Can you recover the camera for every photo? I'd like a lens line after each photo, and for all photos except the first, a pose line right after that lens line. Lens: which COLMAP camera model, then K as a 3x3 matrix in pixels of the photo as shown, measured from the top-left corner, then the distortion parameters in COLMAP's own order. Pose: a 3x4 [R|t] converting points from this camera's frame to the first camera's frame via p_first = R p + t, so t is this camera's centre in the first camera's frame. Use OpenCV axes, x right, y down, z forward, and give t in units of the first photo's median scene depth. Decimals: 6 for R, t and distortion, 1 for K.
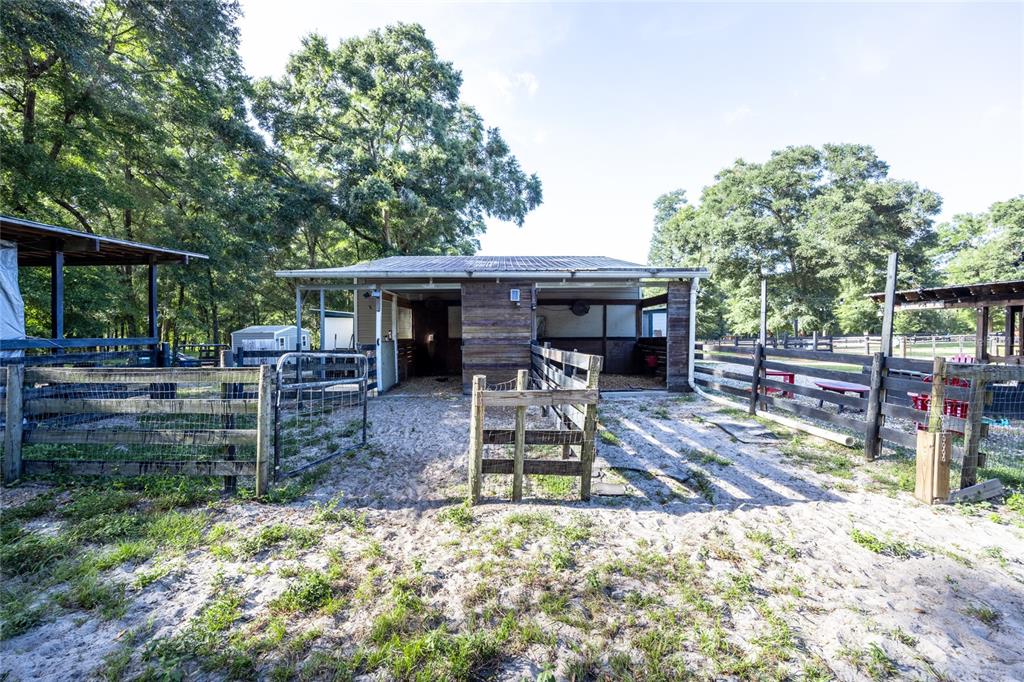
lens RADIAL K [[399.1, 0, 518.5], [0, 399.1, 339.4], [0, 0, 1]] dist [0.000719, 0.000211]
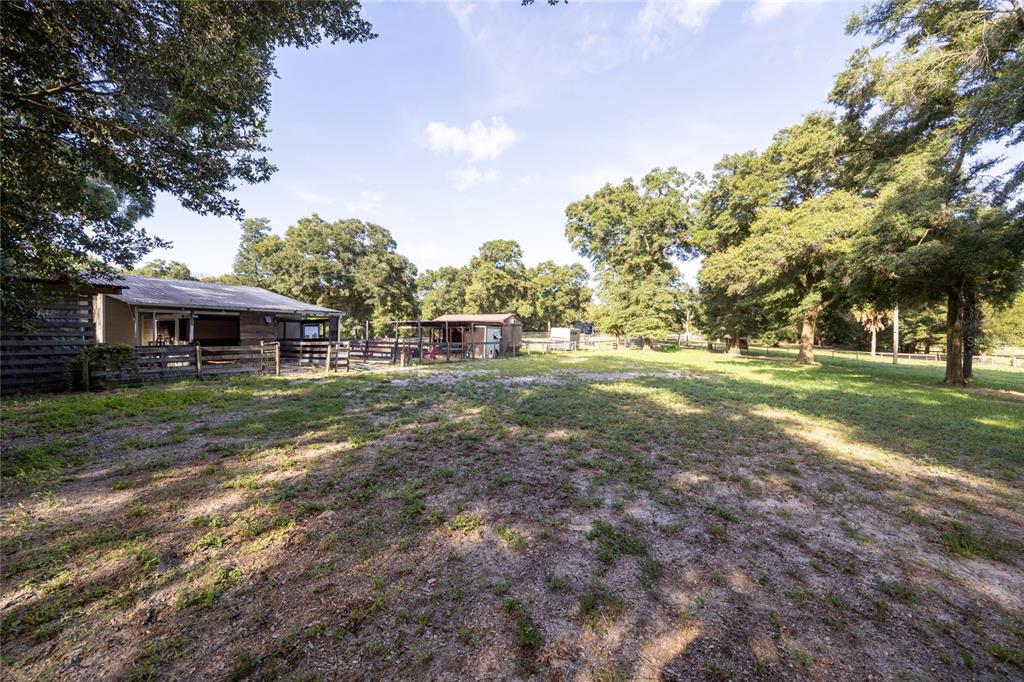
lens RADIAL K [[399.1, 0, 518.5], [0, 399.1, 339.4], [0, 0, 1]] dist [0.000719, 0.000211]
pose [[0.506656, -0.003245, 0.862142, -0.359219], [0.010991, 0.999936, -0.002695, 0.006262], [-0.862078, 0.010841, 0.506660, -0.391424]]
